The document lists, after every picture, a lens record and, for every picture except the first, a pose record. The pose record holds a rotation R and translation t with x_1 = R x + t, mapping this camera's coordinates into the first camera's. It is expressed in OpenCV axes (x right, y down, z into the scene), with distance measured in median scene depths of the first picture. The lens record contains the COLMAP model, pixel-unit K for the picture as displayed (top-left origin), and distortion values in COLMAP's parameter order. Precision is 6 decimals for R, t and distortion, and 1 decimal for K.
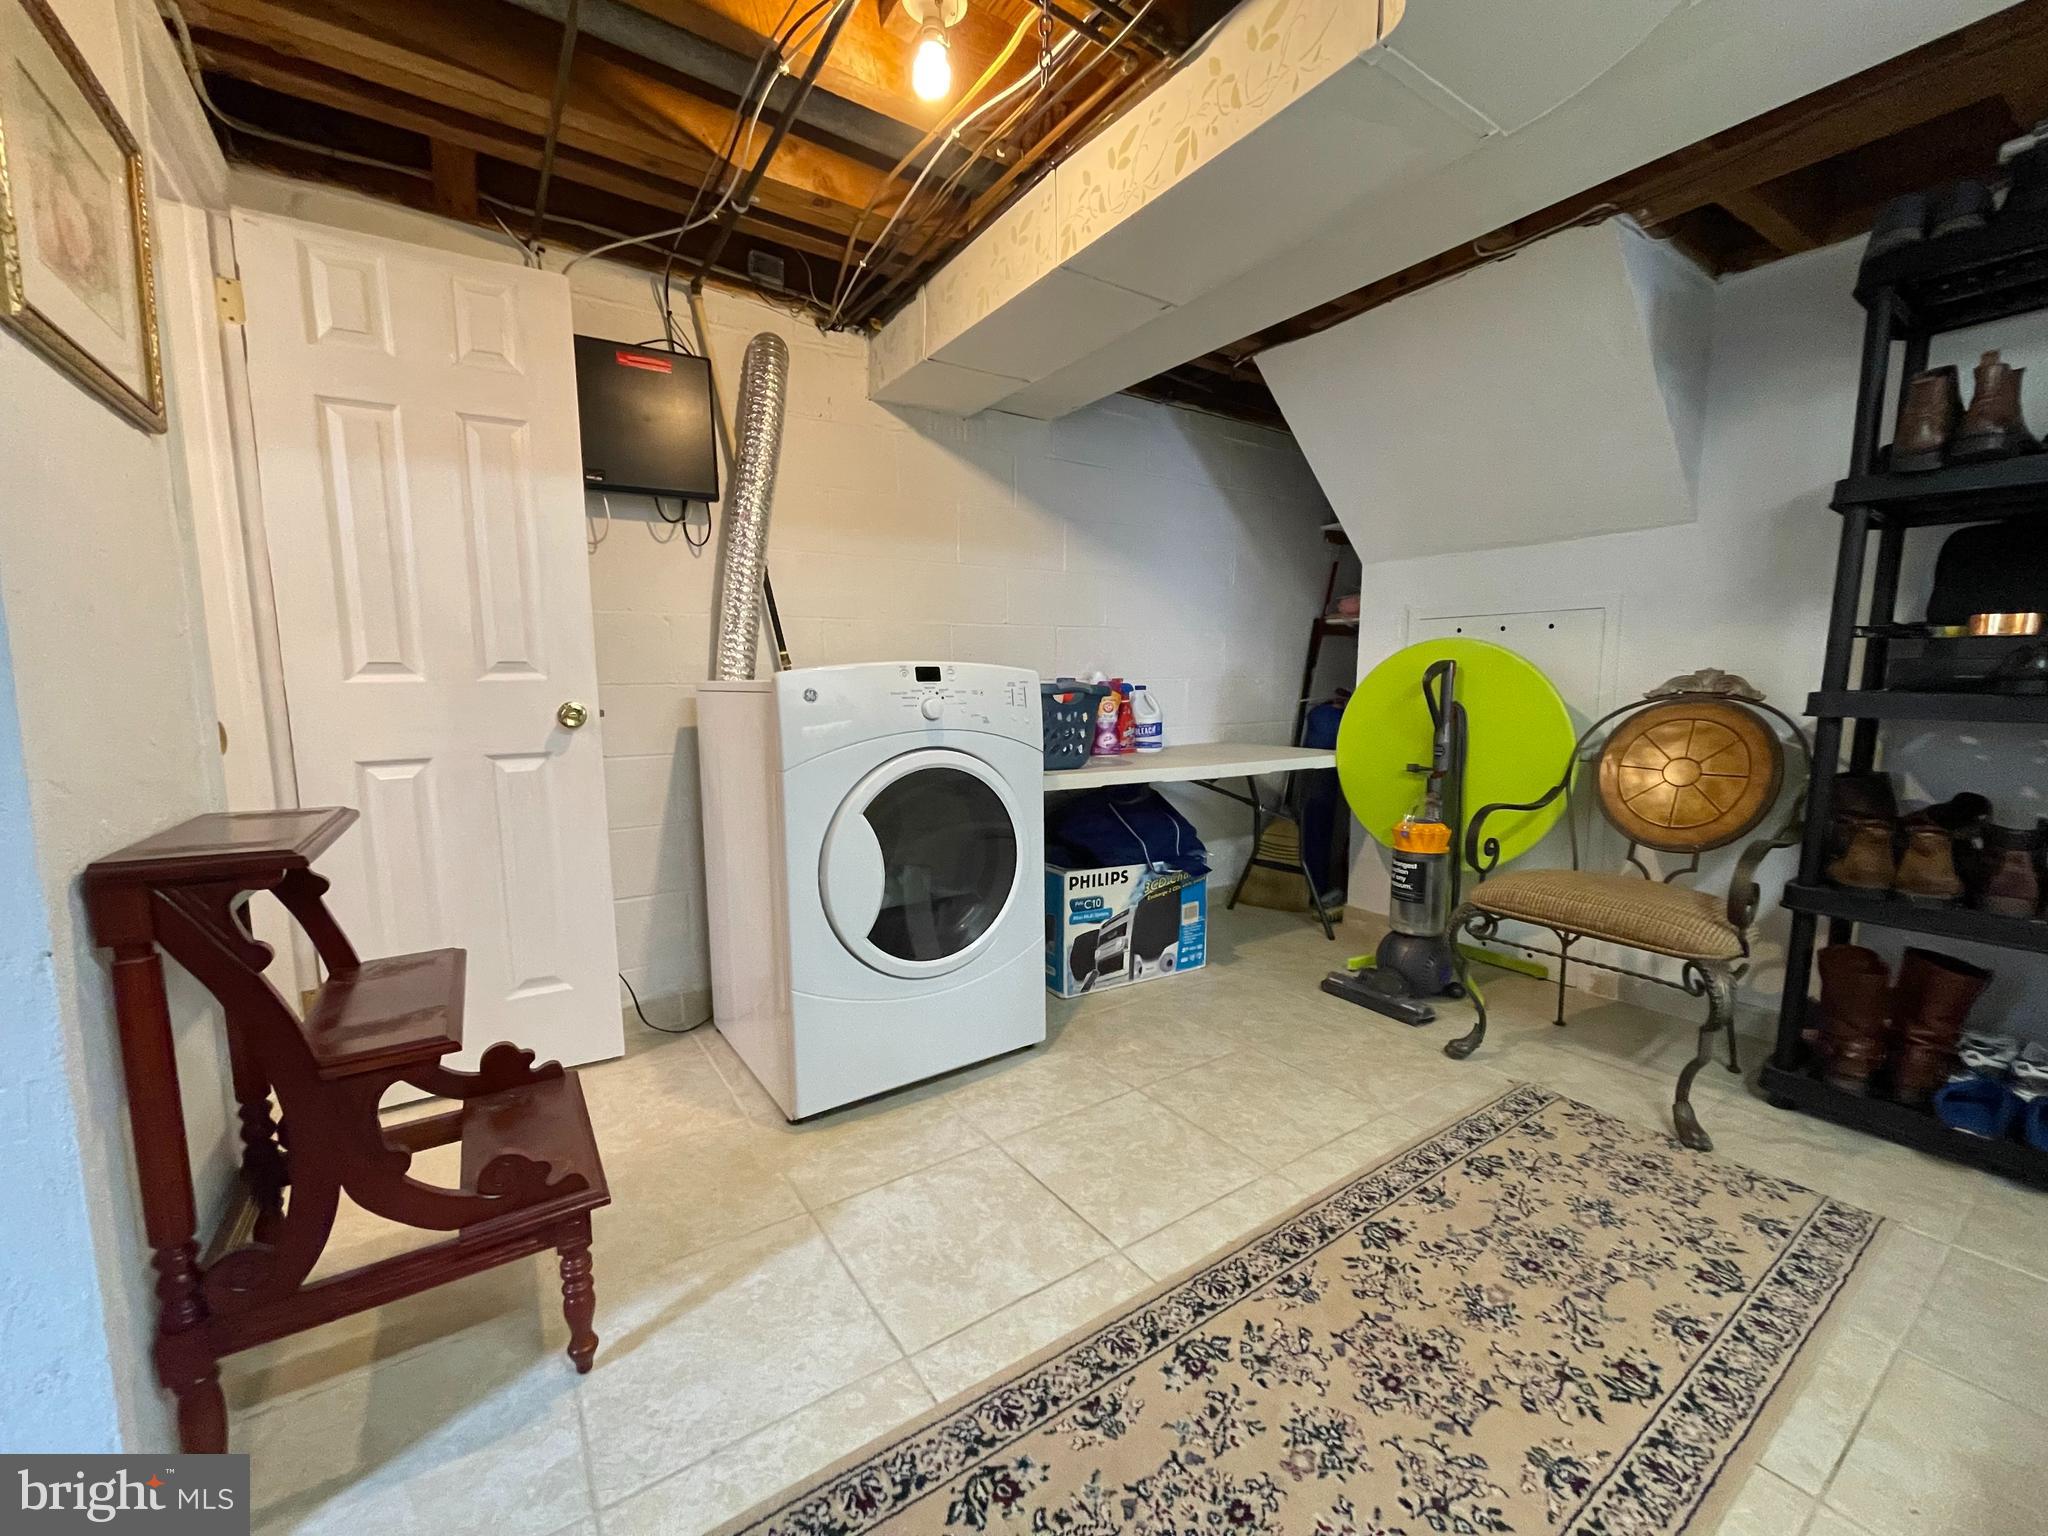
lens RADIAL K [[821.5, 0, 1024.0], [0, 821.5, 768.0], [0, 0, 1]] dist [0.000147, 0.001047]
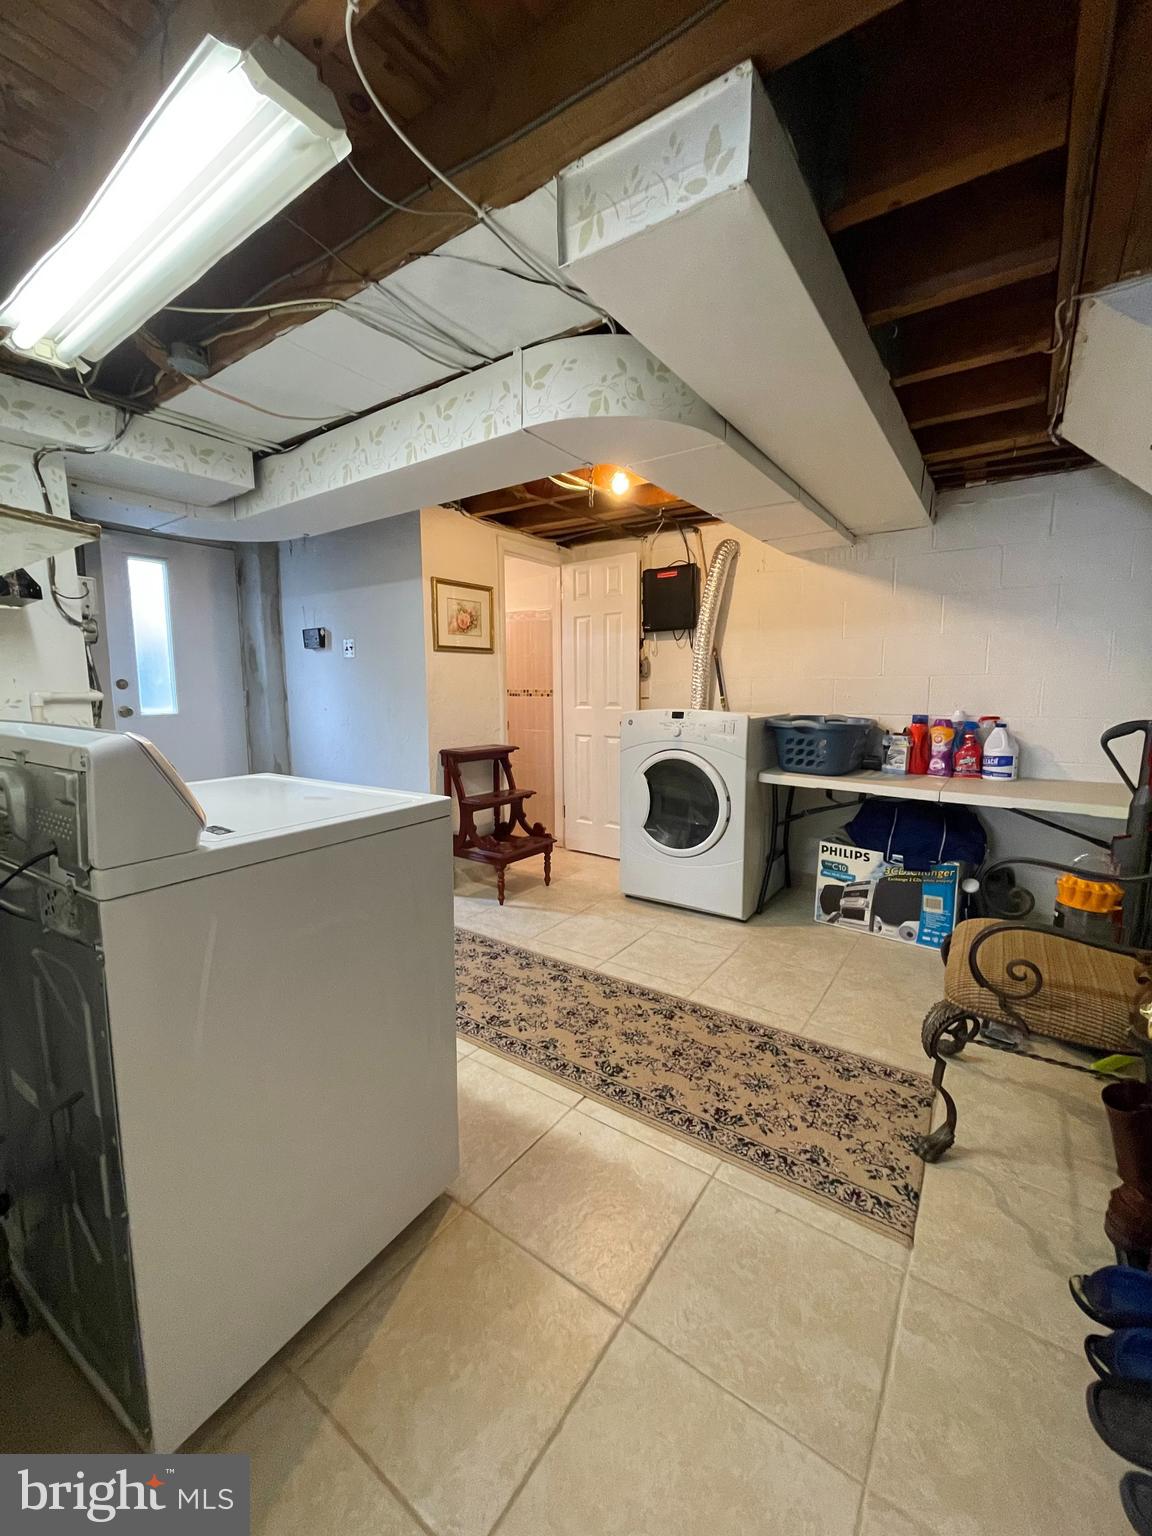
lens RADIAL K [[616.1, 0, 571.7], [0, 616.1, 763.9], [0, 0, 1]] dist [0.000147, 0.001047]
pose [[0.347943, 0.124622, -0.929196, 1.241045], [-0.096791, 0.990605, 0.096614, -0.111876], [0.932506, 0.056322, 0.356737, 0.169154]]
